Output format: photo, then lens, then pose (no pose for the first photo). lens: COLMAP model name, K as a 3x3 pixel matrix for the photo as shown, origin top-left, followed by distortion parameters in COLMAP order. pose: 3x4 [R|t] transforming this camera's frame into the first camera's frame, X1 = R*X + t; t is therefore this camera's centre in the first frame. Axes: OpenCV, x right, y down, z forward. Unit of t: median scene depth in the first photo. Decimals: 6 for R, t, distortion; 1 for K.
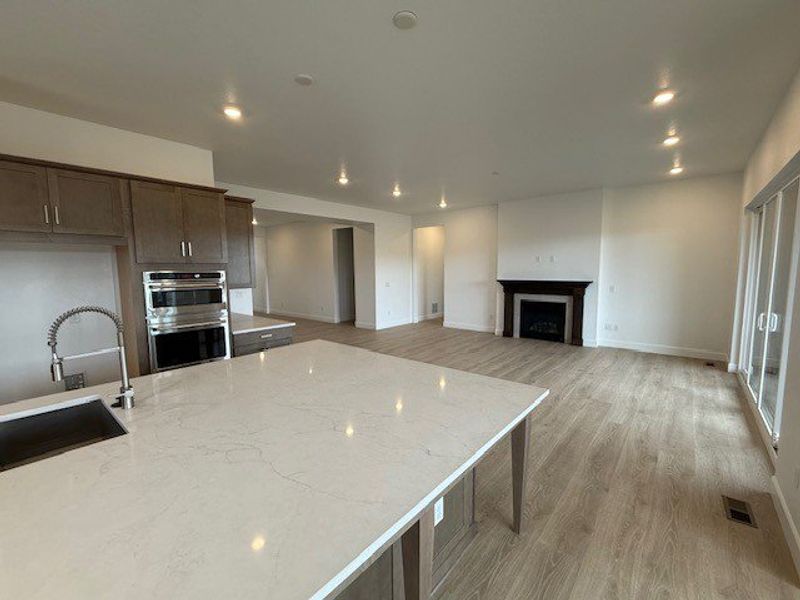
lens RADIAL K [[342.1, 0, 401.8], [0, 342.1, 305.7], [0, 0, 1]] dist [-0.002356, -0.000120]
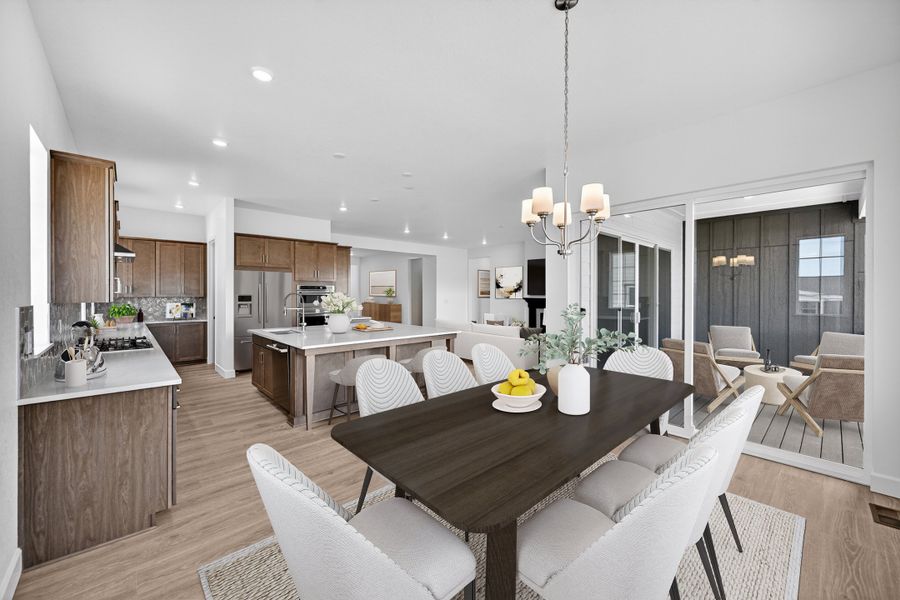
lens RADIAL K [[354.5, 0, 447.3], [0, 354.5, 297.3], [0, 0, 1]] dist [-0.001581, -0.000089]
pose [[0.990573, 0.015867, -0.136066, 0.187106], [-0.029275, 0.994842, -0.097116, 0.068640], [0.133824, 0.100184, 0.985928, -0.428193]]
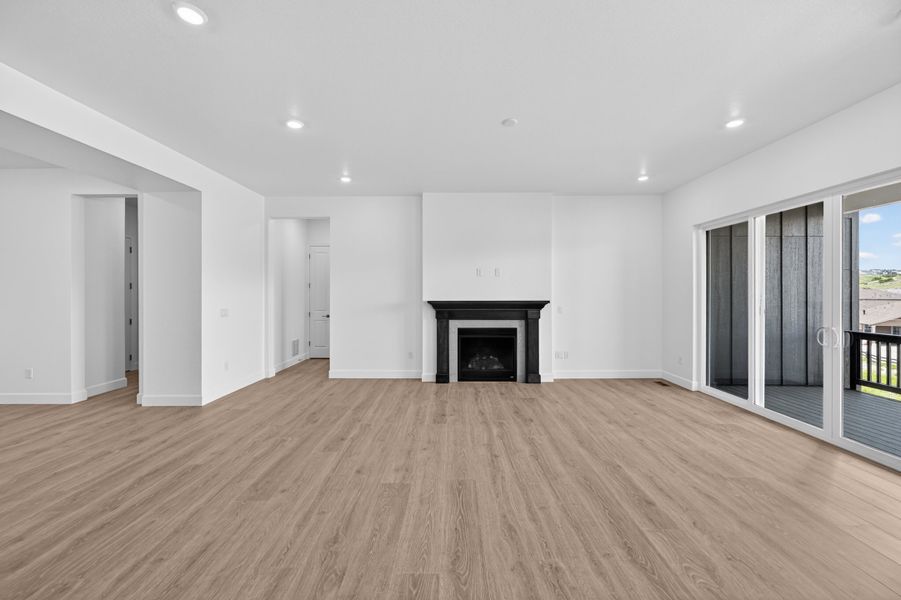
lens RADIAL K [[354.9, 0, 447.8], [0, 354.9, 297.3], [0, 0, 1]] dist [-0.001581, -0.000089]
pose [[0.772397, 0.003929, 0.635127, -0.152802], [0.063106, 0.994558, -0.082899, -0.022391], [-0.631997, 0.104111, 0.767946, 0.456843]]
